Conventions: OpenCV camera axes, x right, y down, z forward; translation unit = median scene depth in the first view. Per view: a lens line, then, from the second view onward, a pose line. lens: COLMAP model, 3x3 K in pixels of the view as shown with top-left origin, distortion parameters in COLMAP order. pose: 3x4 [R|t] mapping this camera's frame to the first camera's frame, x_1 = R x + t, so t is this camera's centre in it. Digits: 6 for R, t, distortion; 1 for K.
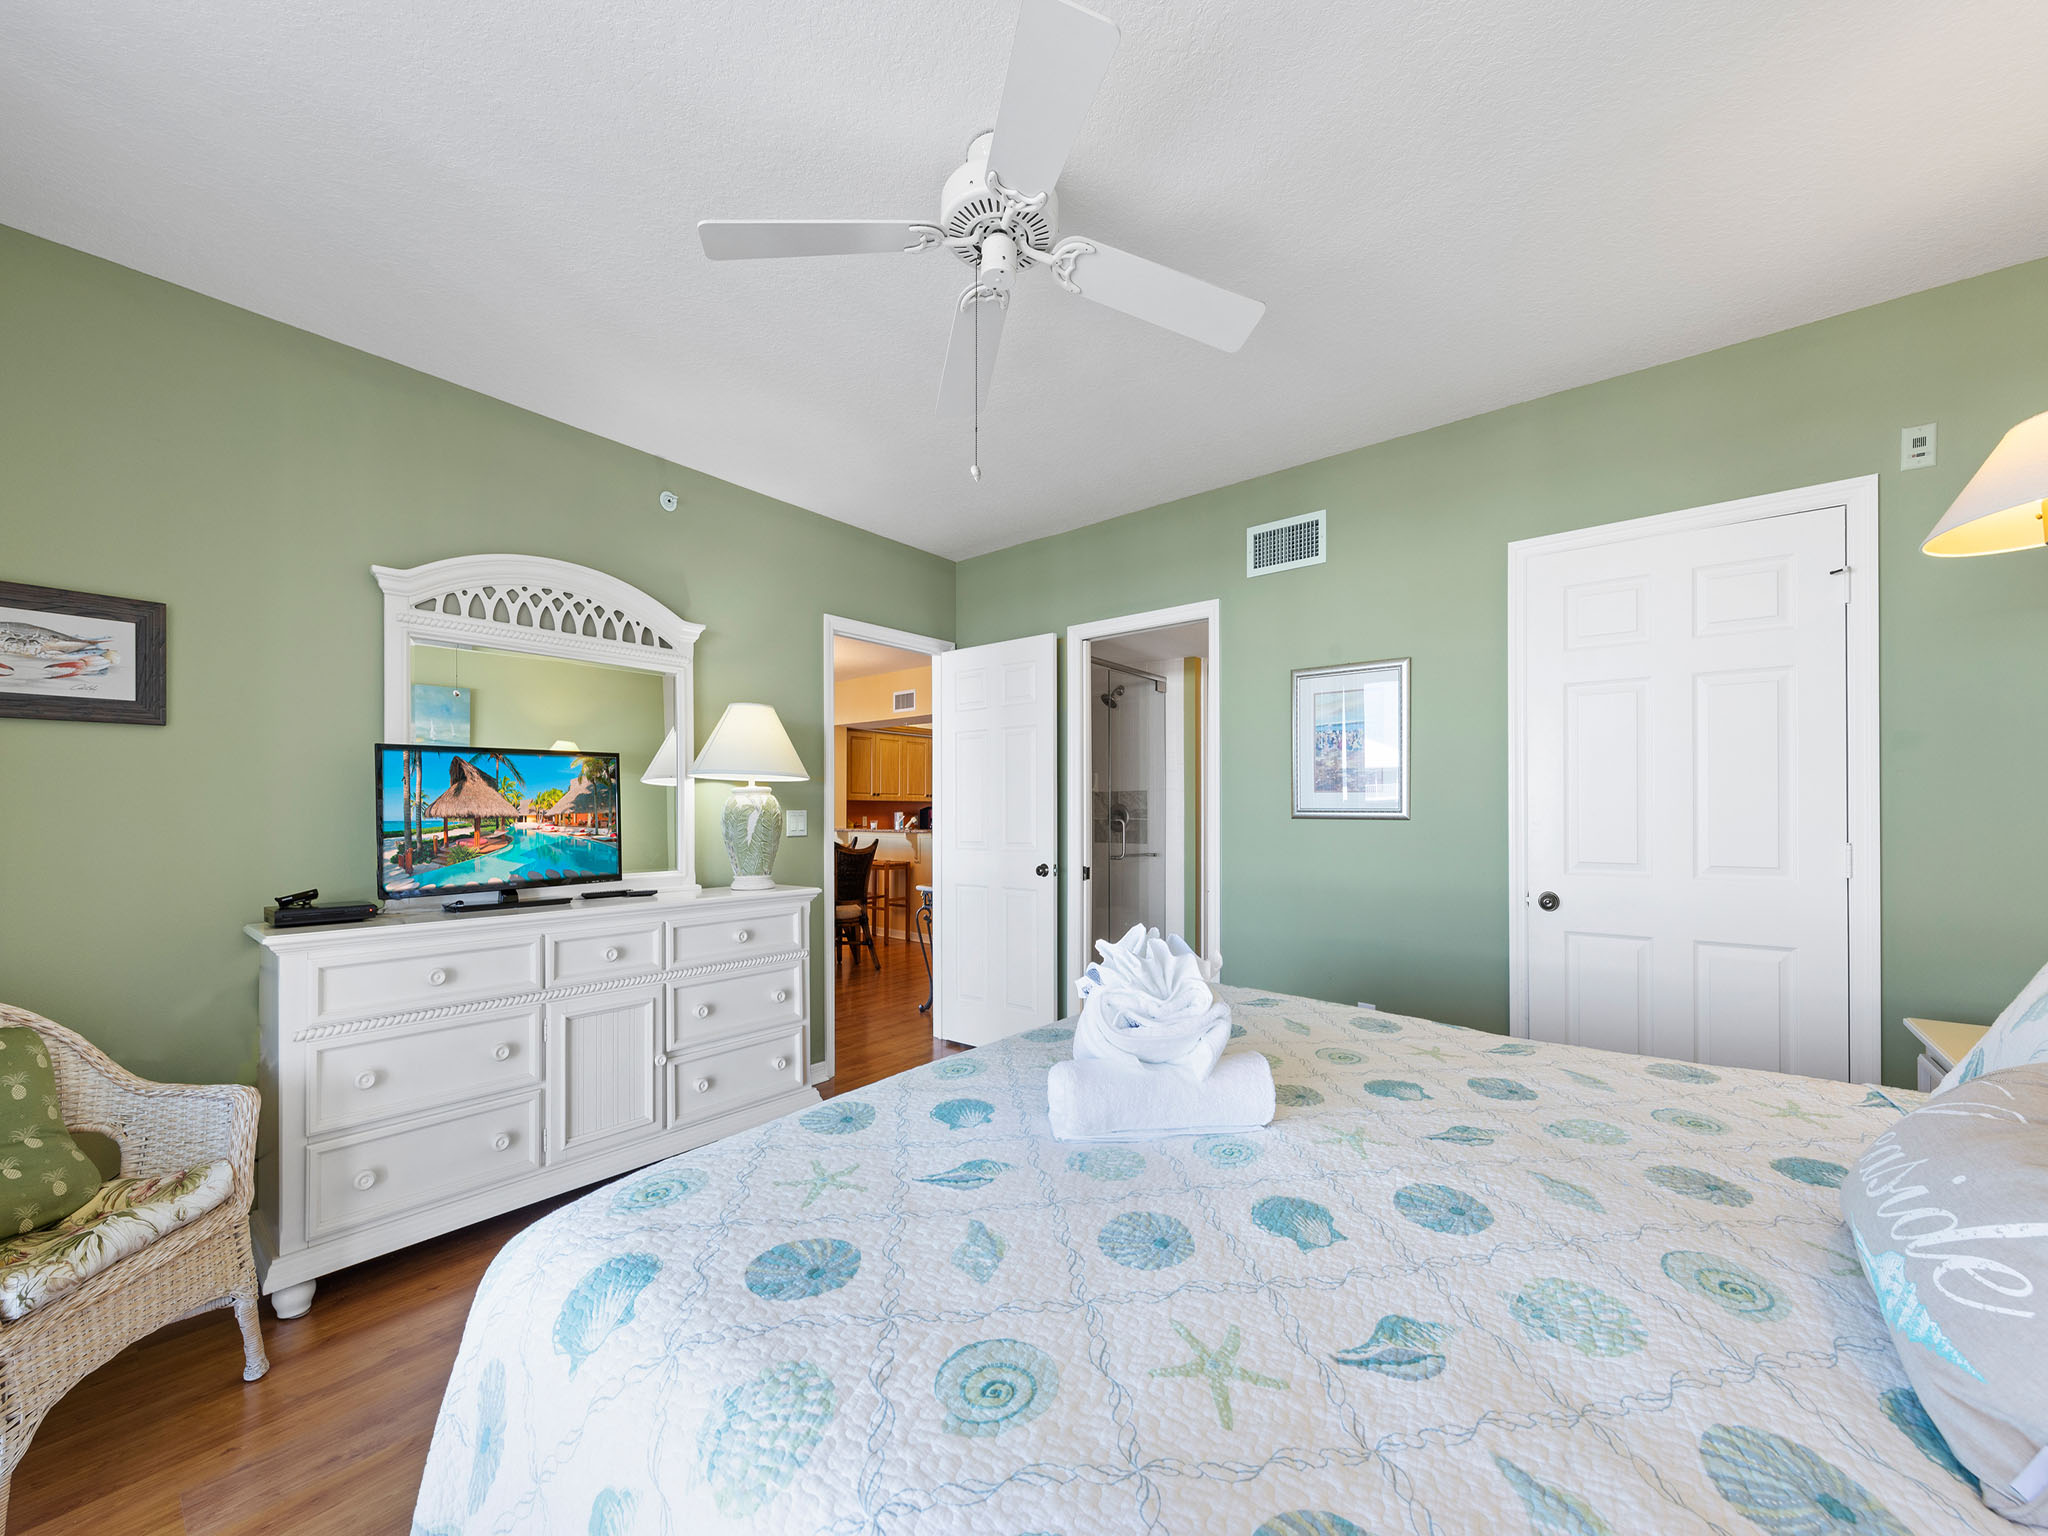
lens RADIAL K [[794.4, 0, 1020.9], [0, 794.4, 813.2], [0, 0, 1]] dist [-0.000088, -0.000004]
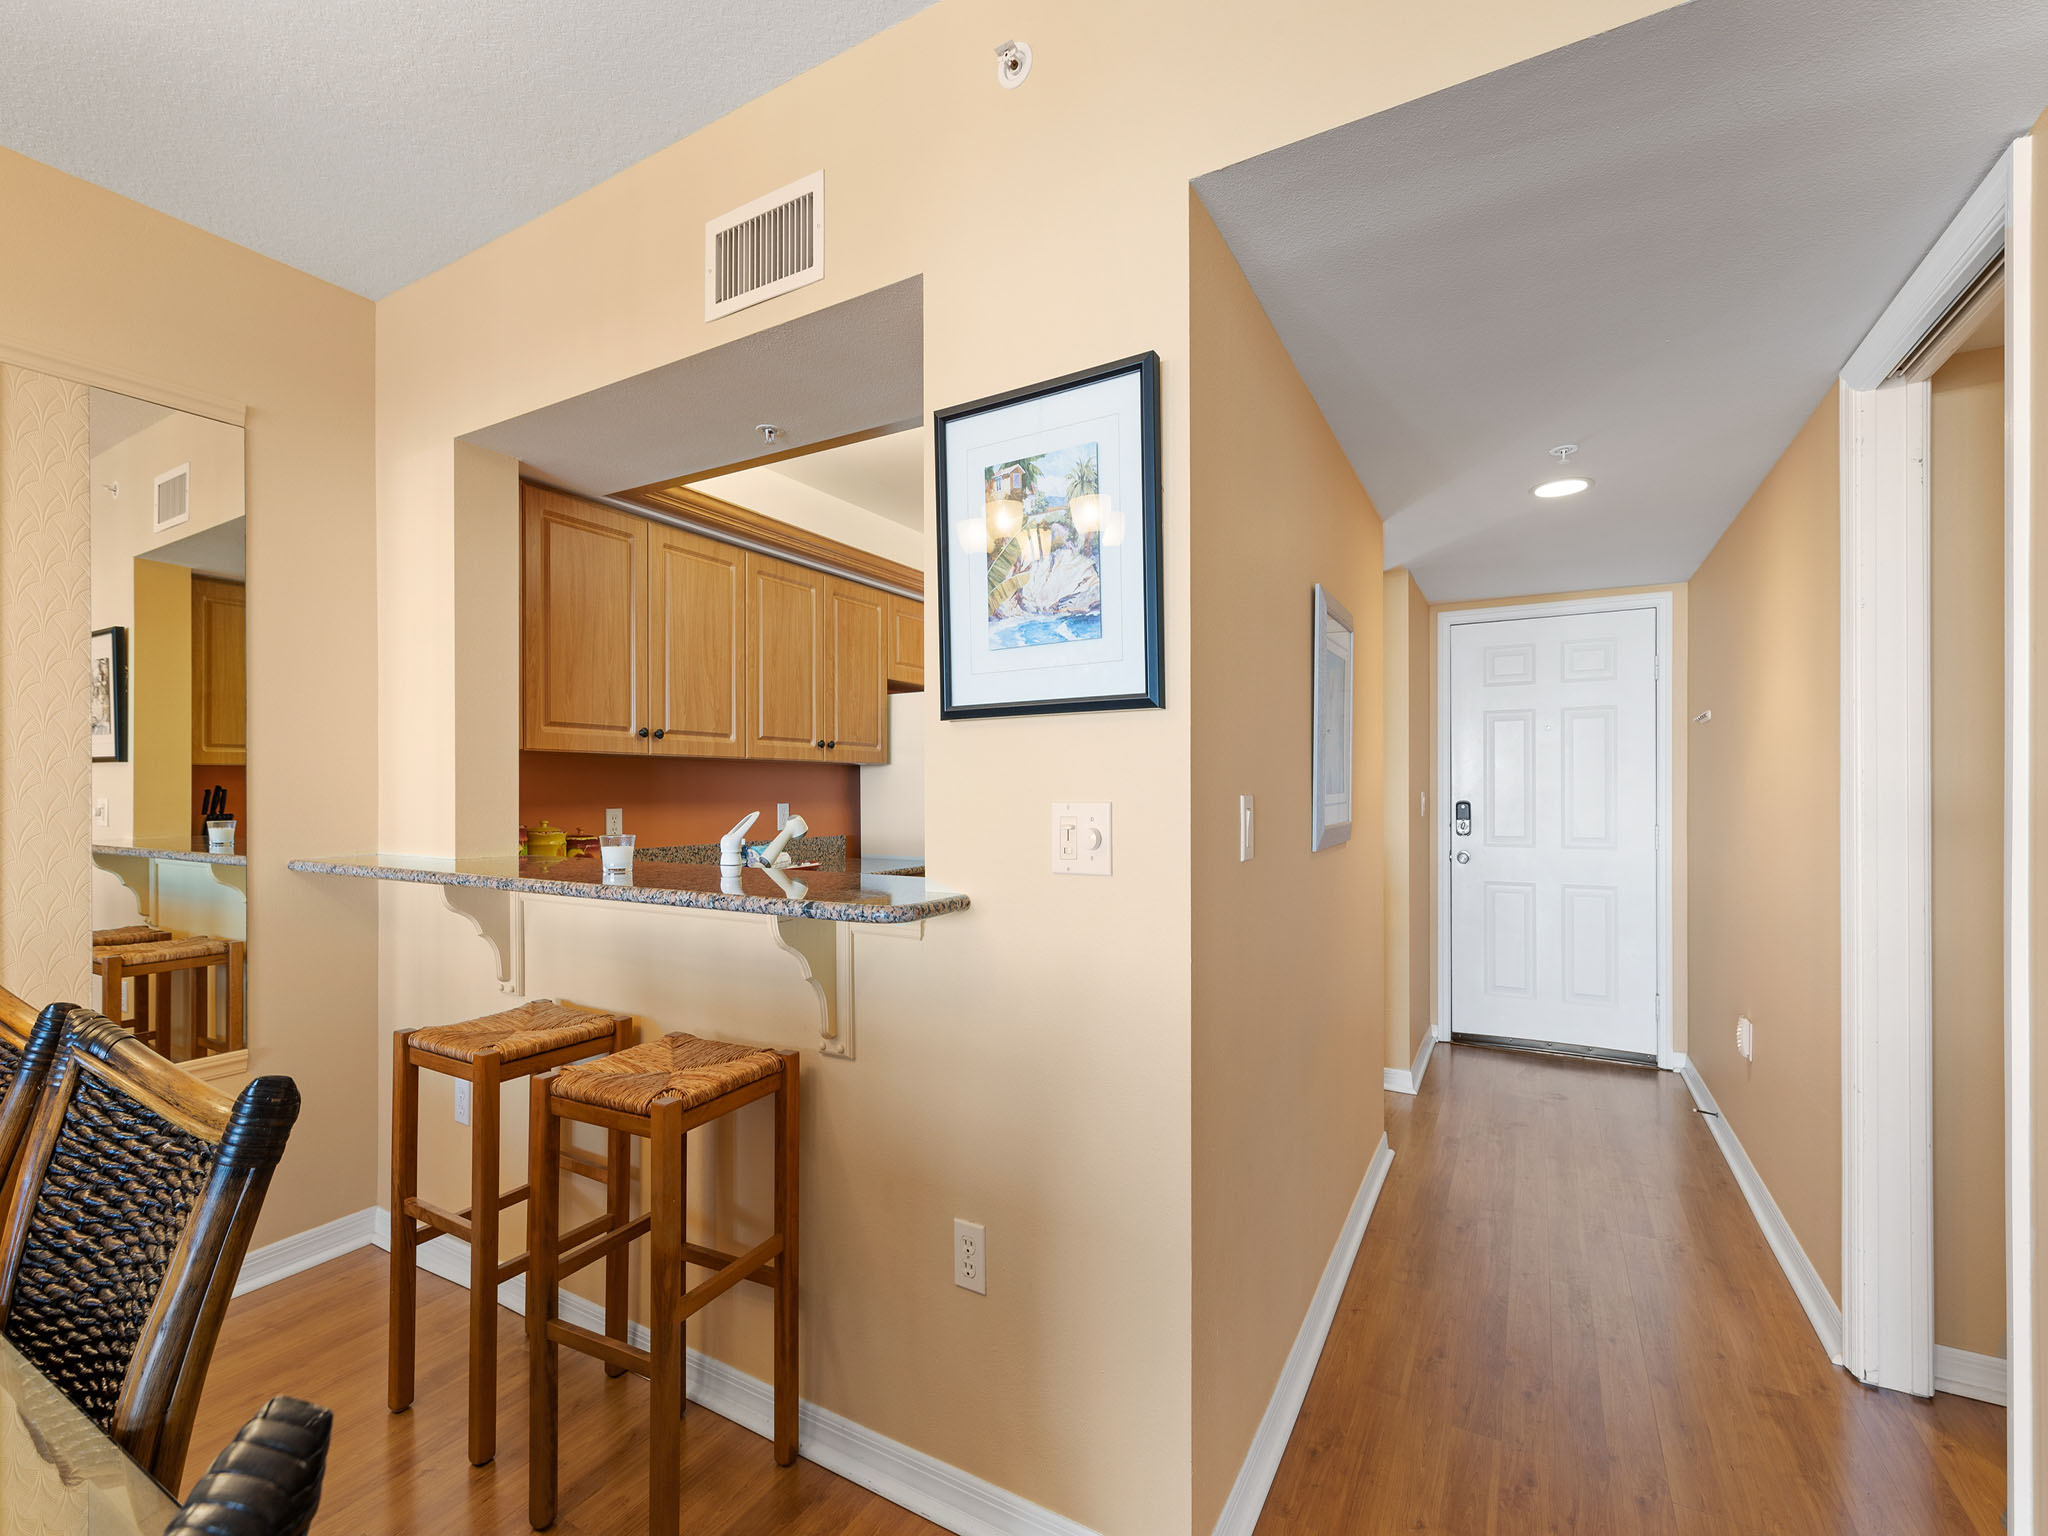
lens RADIAL K [[892.5, 0, 1024.8], [0, 892.5, 782.7], [0, 0, 1]] dist [0.002216, 0.000141]
pose [[0.984825, -0.004032, 0.173506, -0.120709], [0.003848, 0.999992, 0.001398, -0.006258], [-0.173510, -0.000709, 0.984832, 0.760900]]
